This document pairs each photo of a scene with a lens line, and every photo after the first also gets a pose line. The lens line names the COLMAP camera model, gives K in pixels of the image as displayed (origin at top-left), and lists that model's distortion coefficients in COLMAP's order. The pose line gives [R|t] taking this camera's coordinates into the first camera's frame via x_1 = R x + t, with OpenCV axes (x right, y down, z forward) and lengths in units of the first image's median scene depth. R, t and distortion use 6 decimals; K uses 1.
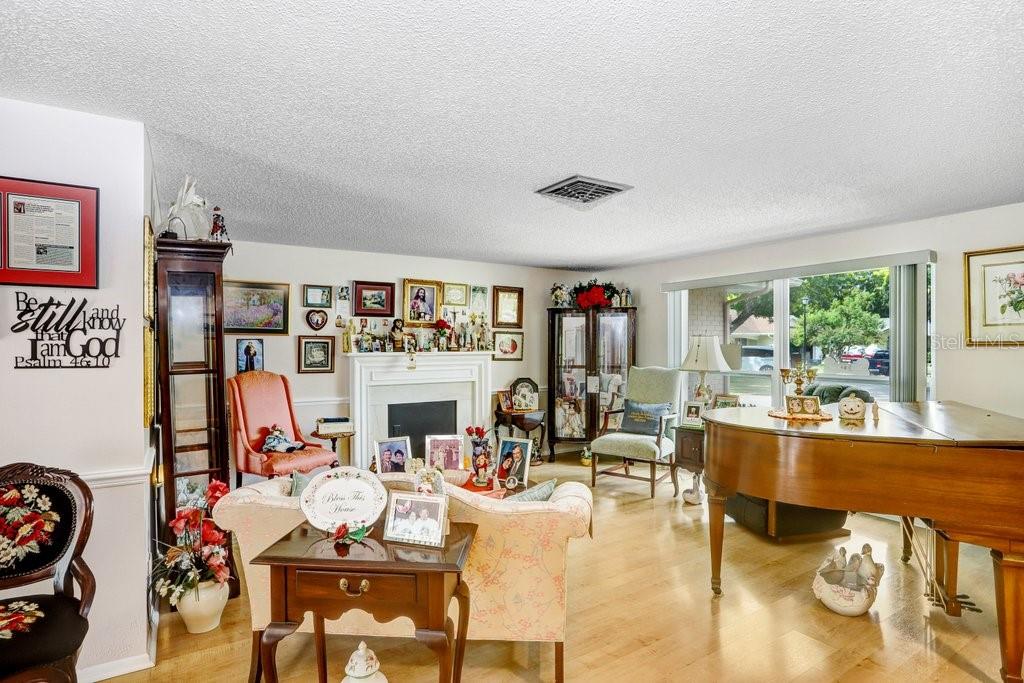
lens RADIAL K [[519.1, 0, 508.6], [0, 519.1, 342.7], [0, 0, 1]] dist [-0.016646, 0.001314]
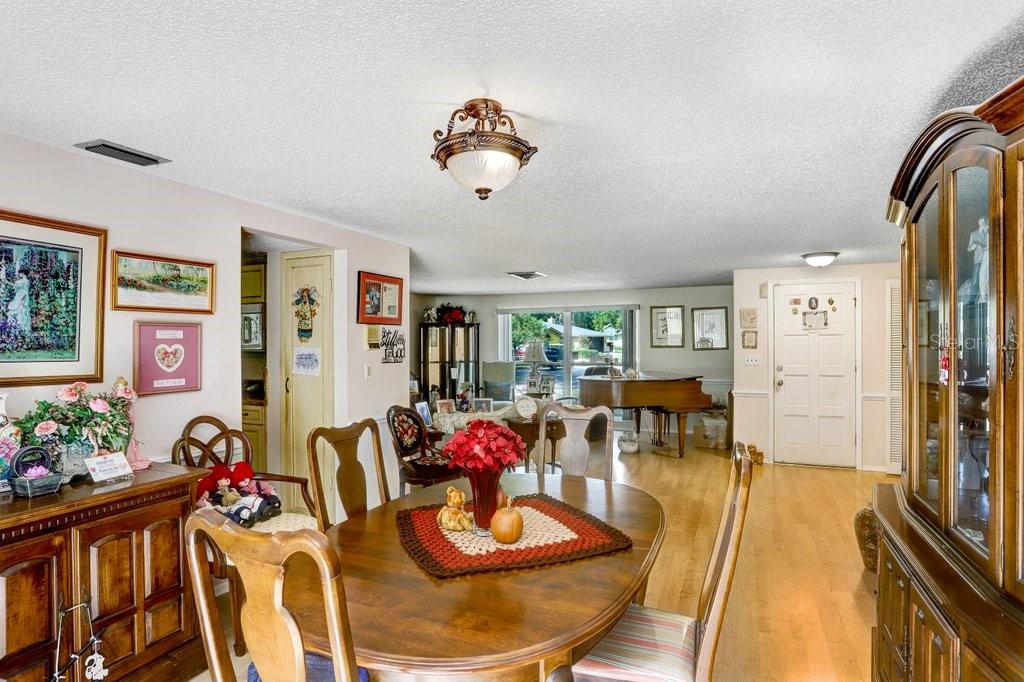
lens RADIAL K [[549.1, 0, 512.0], [0, 549.1, 342.9], [0, 0, 1]] dist [-0.017360, 0.000440]
pose [[0.824892, -0.003672, 0.565278, -1.778587], [0.003493, 0.999993, 0.001399, -0.035387], [-0.565279, 0.000820, 0.824899, -1.185299]]
